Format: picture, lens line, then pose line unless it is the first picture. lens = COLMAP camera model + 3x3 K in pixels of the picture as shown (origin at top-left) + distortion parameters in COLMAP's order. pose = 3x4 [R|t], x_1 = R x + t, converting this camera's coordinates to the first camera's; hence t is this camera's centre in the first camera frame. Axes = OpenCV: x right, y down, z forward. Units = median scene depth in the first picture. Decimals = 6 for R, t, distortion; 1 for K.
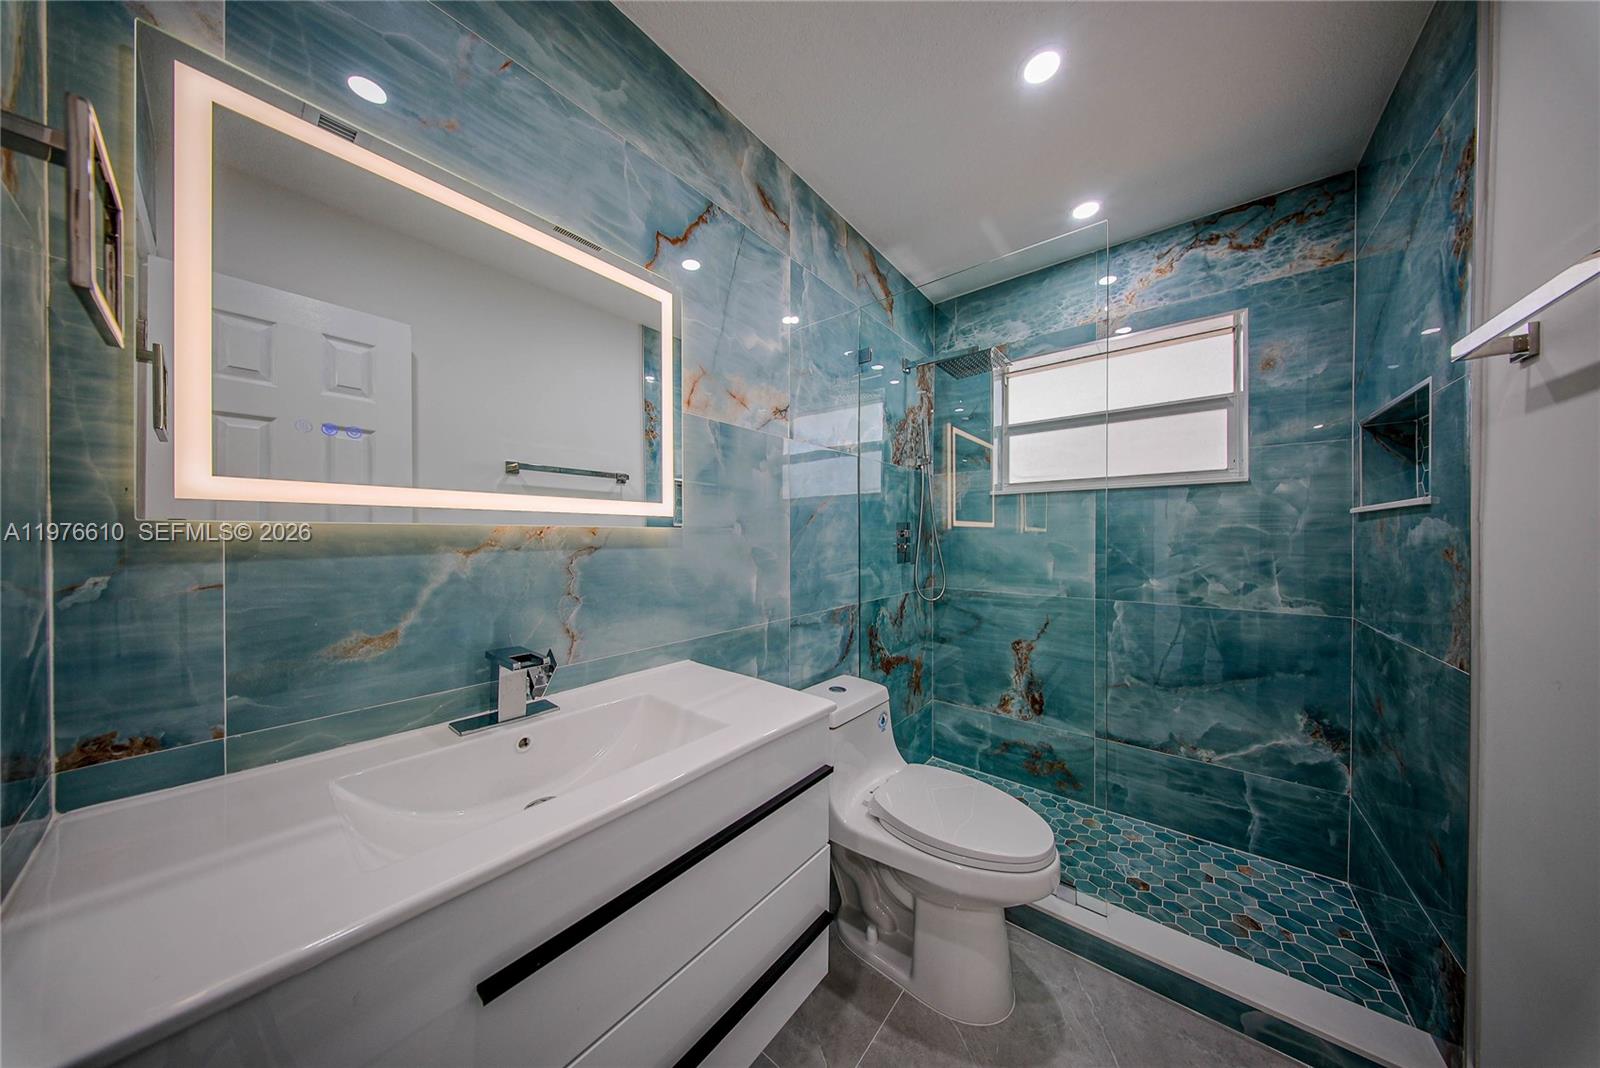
lens RADIAL K [[472.8, 0, 800.1], [0, 472.8, 538.5], [0, 0, 1]] dist [0.000873, -0.000904]
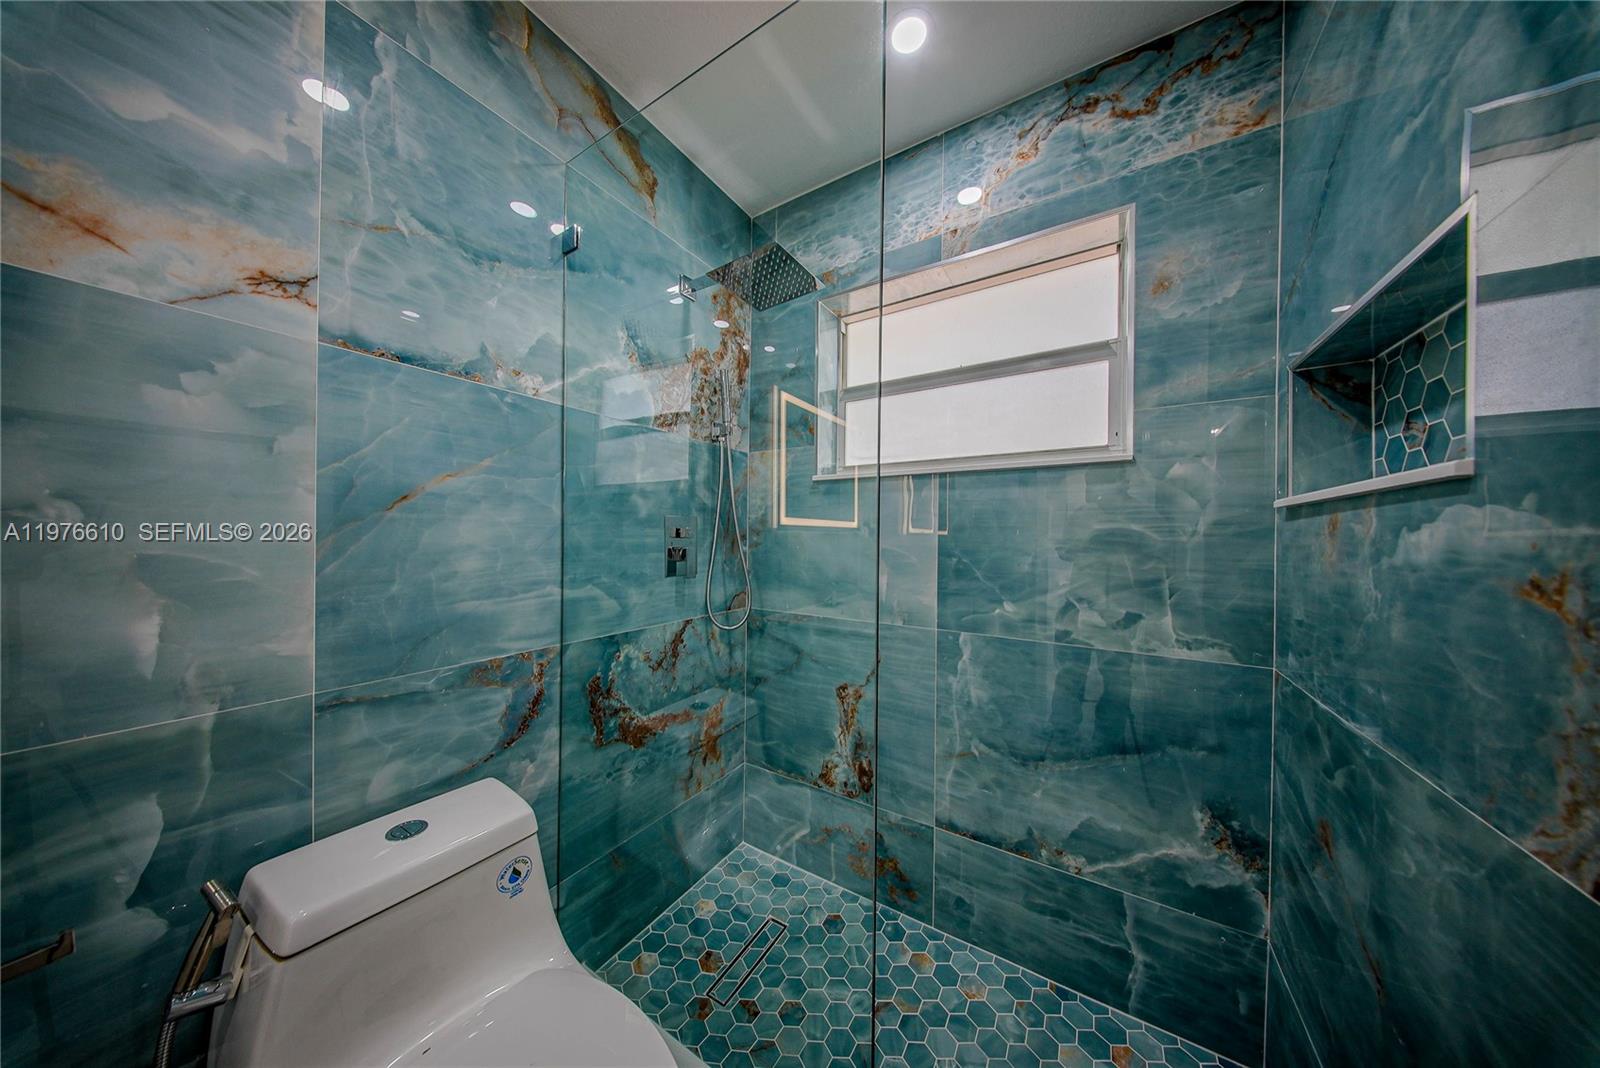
lens RADIAL K [[472.8, 0, 798.8], [0, 472.8, 539.2], [0, 0, 1]] dist [0.000873, -0.000904]
pose [[0.992558, 0.010487, 0.121319, 0.410268], [-0.010400, 0.999945, -0.001348, -0.002877], [-0.121327, 0.000076, 0.992613, 0.404906]]
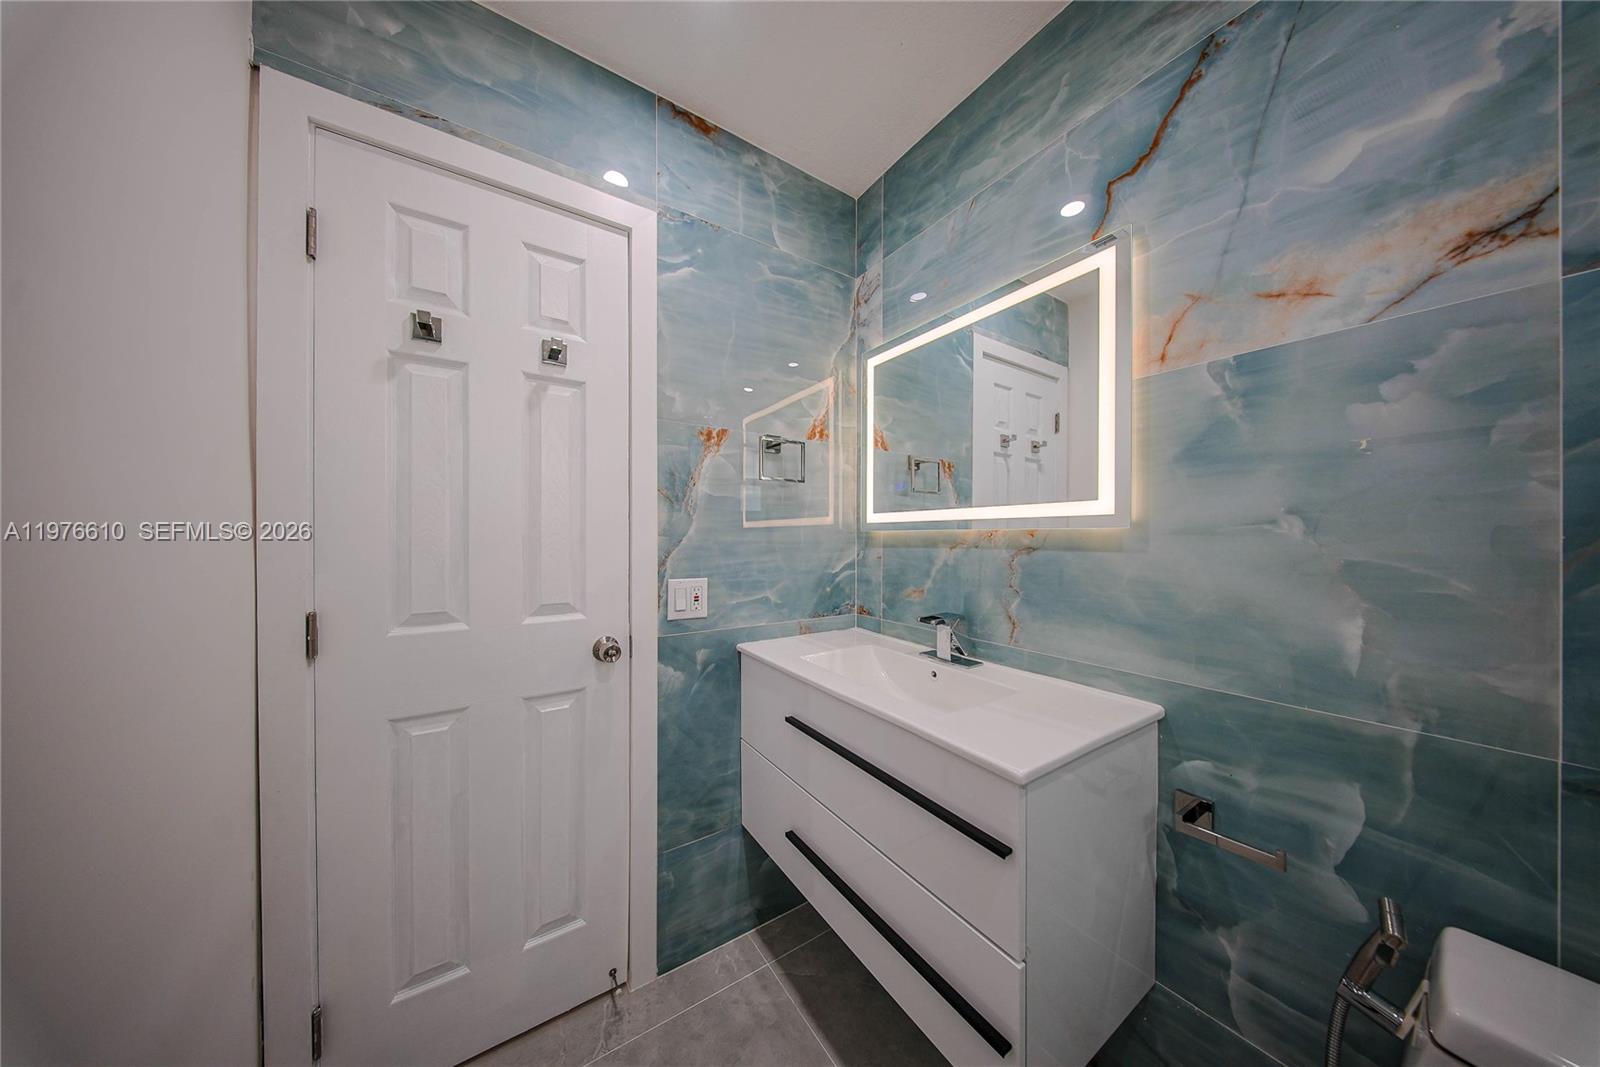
lens RADIAL K [[472.8, 0, 801.4], [0, 472.8, 535.1], [0, 0, 1]] dist [0.000873, -0.000904]
pose [[-0.300170, -0.001973, -0.953884, 0.480480], [-0.006754, 0.999977, 0.000057, -0.004751], [0.953862, 0.006460, -0.300176, 0.513289]]
